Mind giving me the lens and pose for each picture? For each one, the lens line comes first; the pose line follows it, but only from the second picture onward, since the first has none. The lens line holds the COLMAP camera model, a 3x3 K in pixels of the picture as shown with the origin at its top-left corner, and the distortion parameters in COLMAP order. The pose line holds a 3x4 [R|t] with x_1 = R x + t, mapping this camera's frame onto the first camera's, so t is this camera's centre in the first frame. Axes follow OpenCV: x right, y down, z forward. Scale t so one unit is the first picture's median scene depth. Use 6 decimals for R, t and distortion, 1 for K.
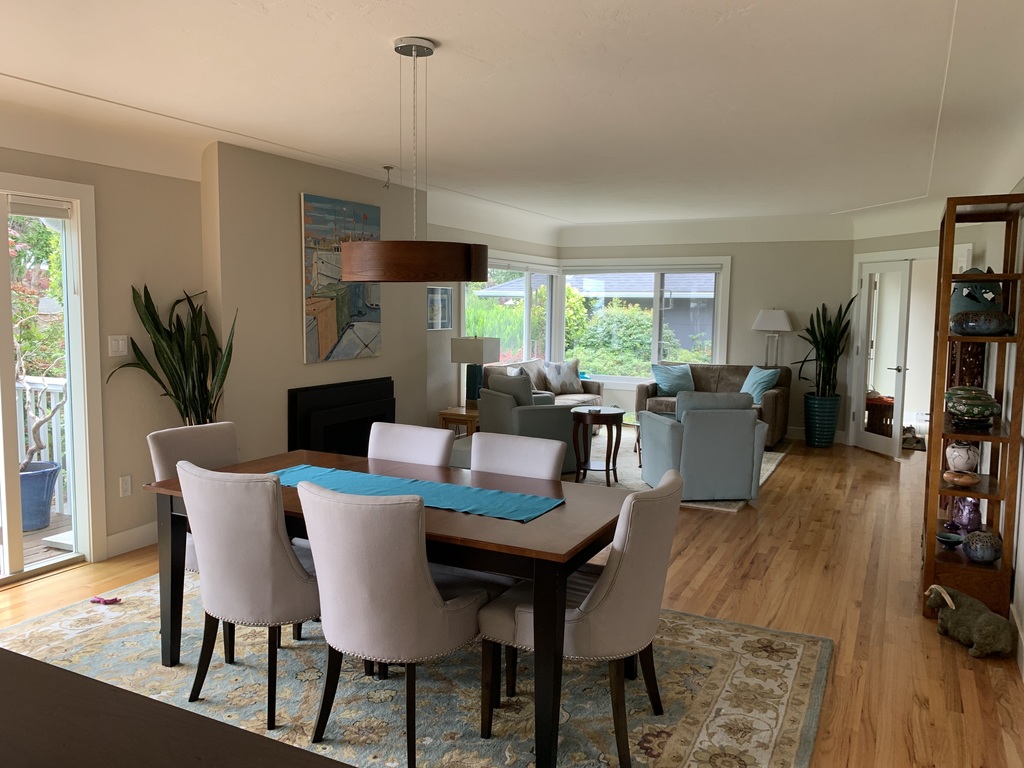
lens RADIAL K [[801.1, 0, 506.7], [0, 801.1, 385.2], [0, 0, 1]] dist [0.009656, -0.002607]
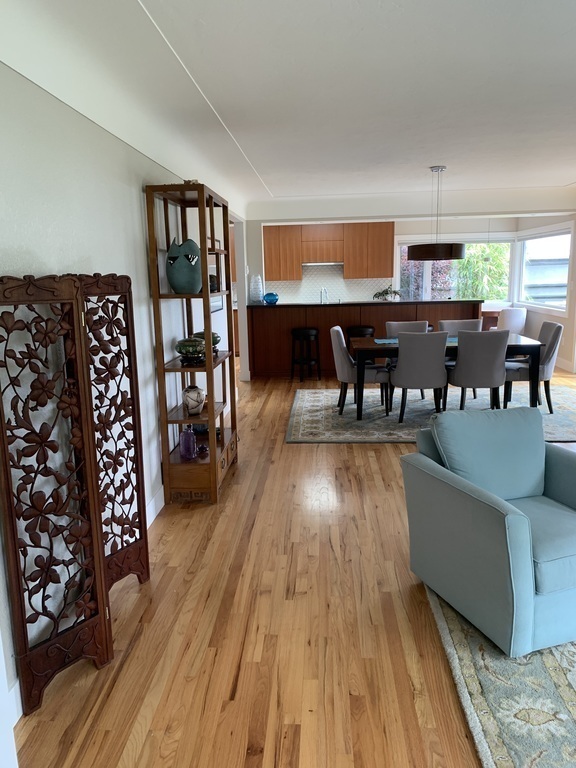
lens RADIAL K [[600.8, 0, 287.6], [0, 600.8, 384.9], [0, 0, 1]] dist [0.009656, -0.002607]
pose [[-0.917439, 0.078122, -0.390132, 1.020211], [-0.029969, 0.964181, 0.263547, -0.223606], [0.396747, 0.253480, -0.882236, 2.389207]]
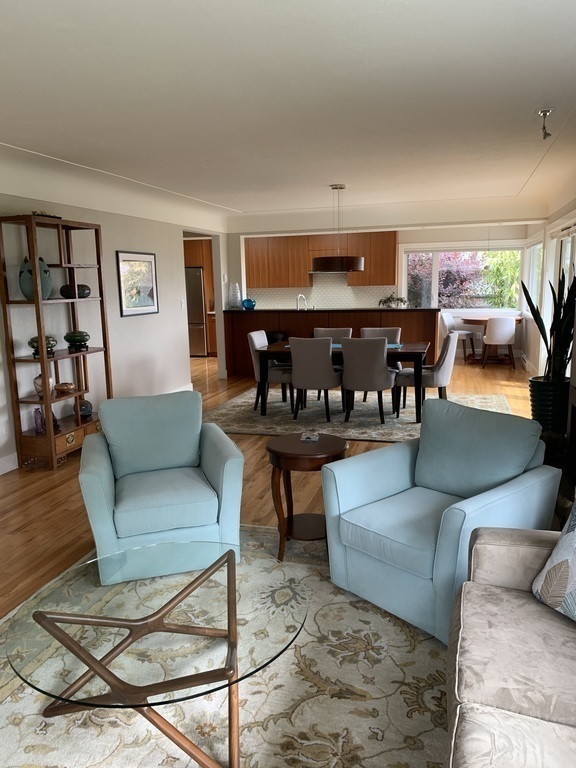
lens RADIAL K [[600.8, 0, 289.2], [0, 600.8, 385.1], [0, 0, 1]] dist [0.009656, -0.002607]
pose [[-0.983797, 0.035205, -0.175795, 0.420086], [-0.012347, 0.964900, 0.262329, -0.272588], [0.178860, 0.260249, -0.948831, 2.775292]]
